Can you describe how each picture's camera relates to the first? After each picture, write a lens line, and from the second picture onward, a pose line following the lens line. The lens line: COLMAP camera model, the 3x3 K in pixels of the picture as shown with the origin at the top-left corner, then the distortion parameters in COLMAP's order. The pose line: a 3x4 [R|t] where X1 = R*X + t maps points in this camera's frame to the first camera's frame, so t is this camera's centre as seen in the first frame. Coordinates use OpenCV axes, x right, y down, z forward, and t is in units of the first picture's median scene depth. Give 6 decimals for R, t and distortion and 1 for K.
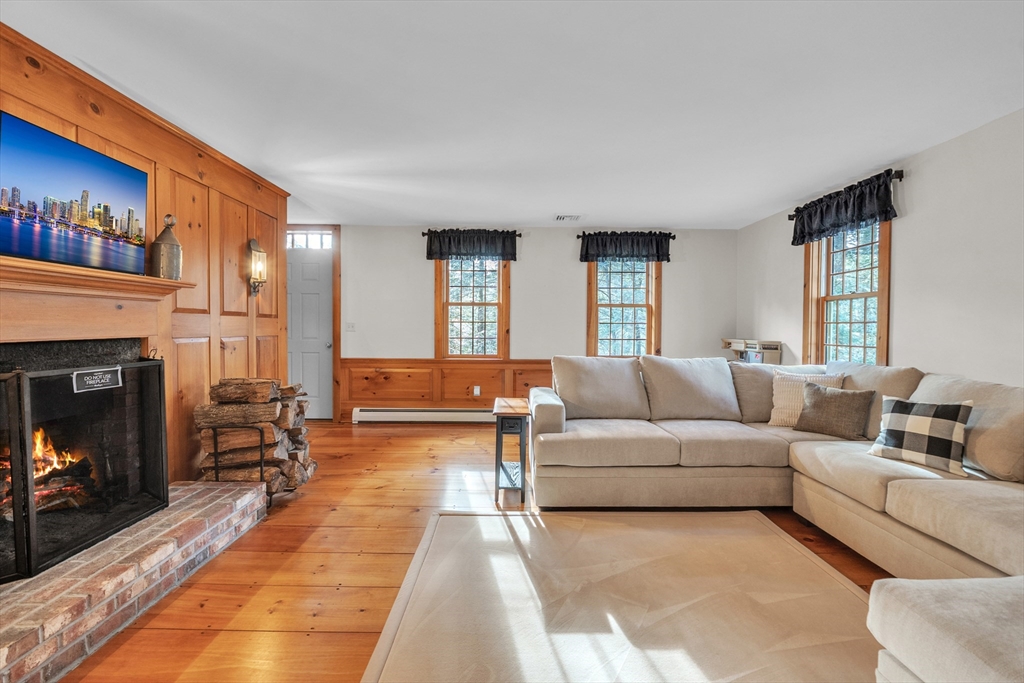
lens RADIAL K [[427.5, 0, 514.5], [0, 427.5, 339.4], [0, 0, 1]] dist [-0.012191, 0.000046]
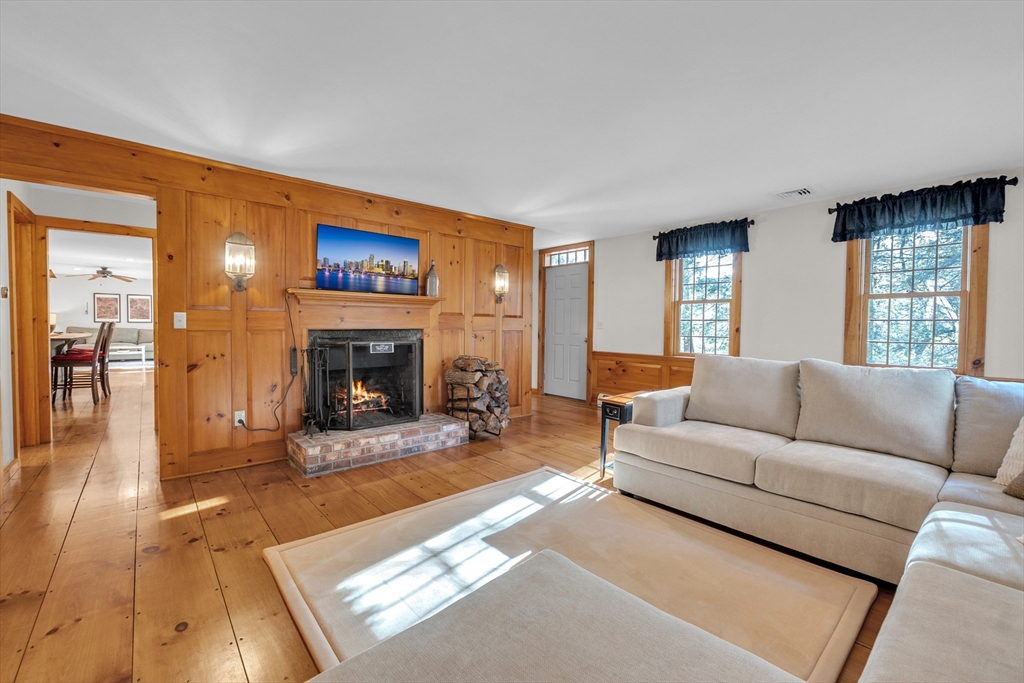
lens RADIAL K [[427.5, 0, 514.5], [0, 427.5, 339.4], [0, 0, 1]] dist [-0.012191, 0.000046]
pose [[0.649401, 0.024404, -0.760054, 0.720940], [-0.027374, 0.999587, 0.008706, 0.012653], [0.759953, 0.015152, 0.649801, 0.095883]]
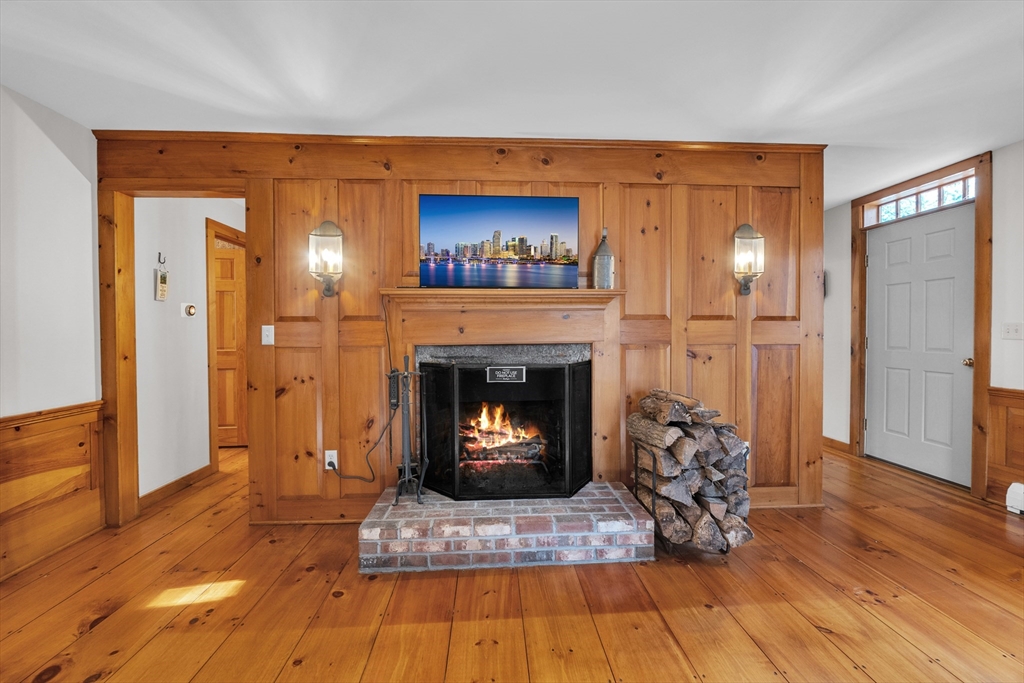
lens RADIAL K [[427.5, 0, 514.5], [0, 427.5, 339.4], [0, 0, 1]] dist [-0.012191, 0.000046]
pose [[0.049874, 0.009625, -0.998709, 0.228865], [-0.024278, 0.999670, 0.008422, -0.016926], [0.998460, 0.023827, 0.050092, 0.678018]]
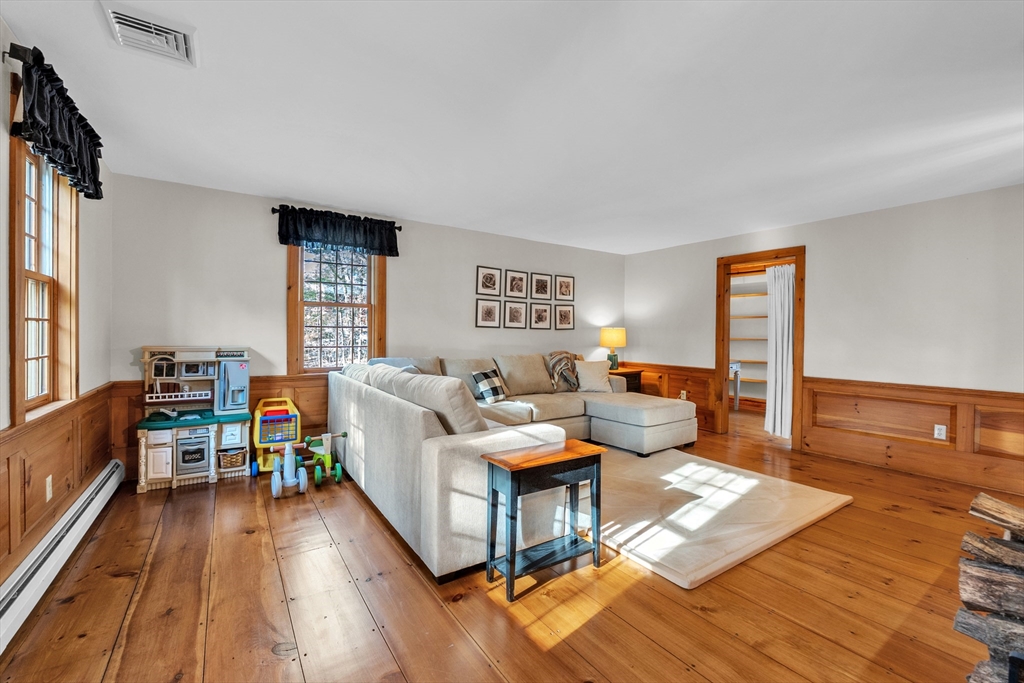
lens RADIAL K [[427.5, 0, 514.5], [0, 427.5, 339.4], [0, 0, 1]] dist [-0.012191, 0.000046]
pose [[-0.549644, -0.023561, 0.835067, -0.639917], [0.009310, 0.999367, 0.034325, -0.055584], [-0.835347, 0.026641, -0.549077, 1.675246]]
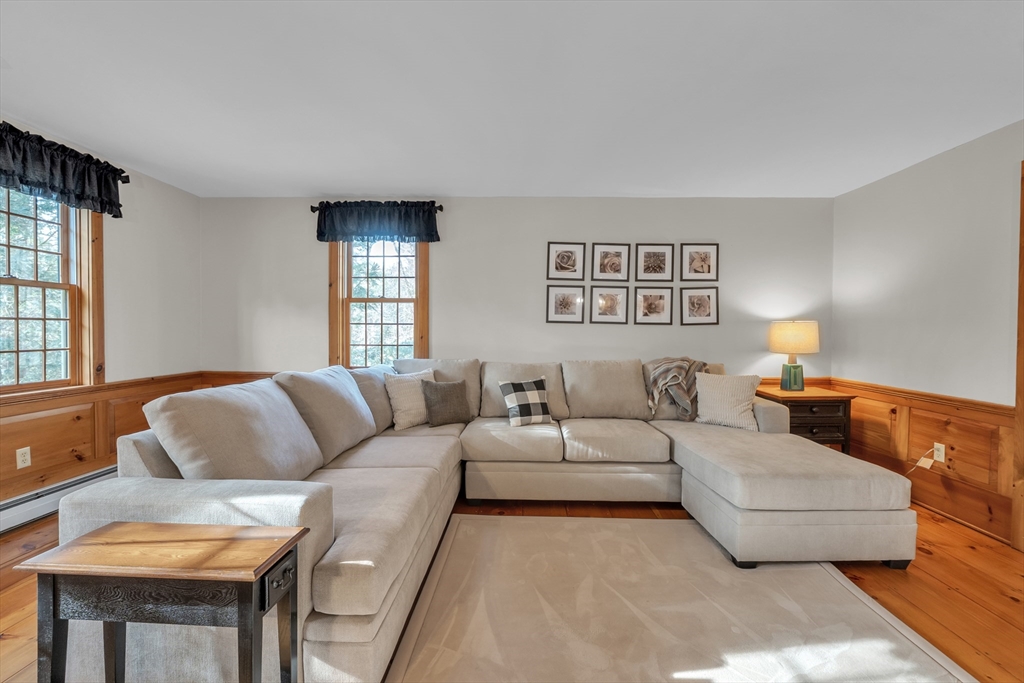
lens RADIAL K [[427.5, 0, 514.5], [0, 427.5, 339.4], [0, 0, 1]] dist [-0.012191, 0.000046]
pose [[0.034951, -0.029740, 0.998946, -0.420337], [0.020257, 0.999373, 0.029044, -0.033006], [-0.999184, 0.019220, 0.035532, 0.829482]]
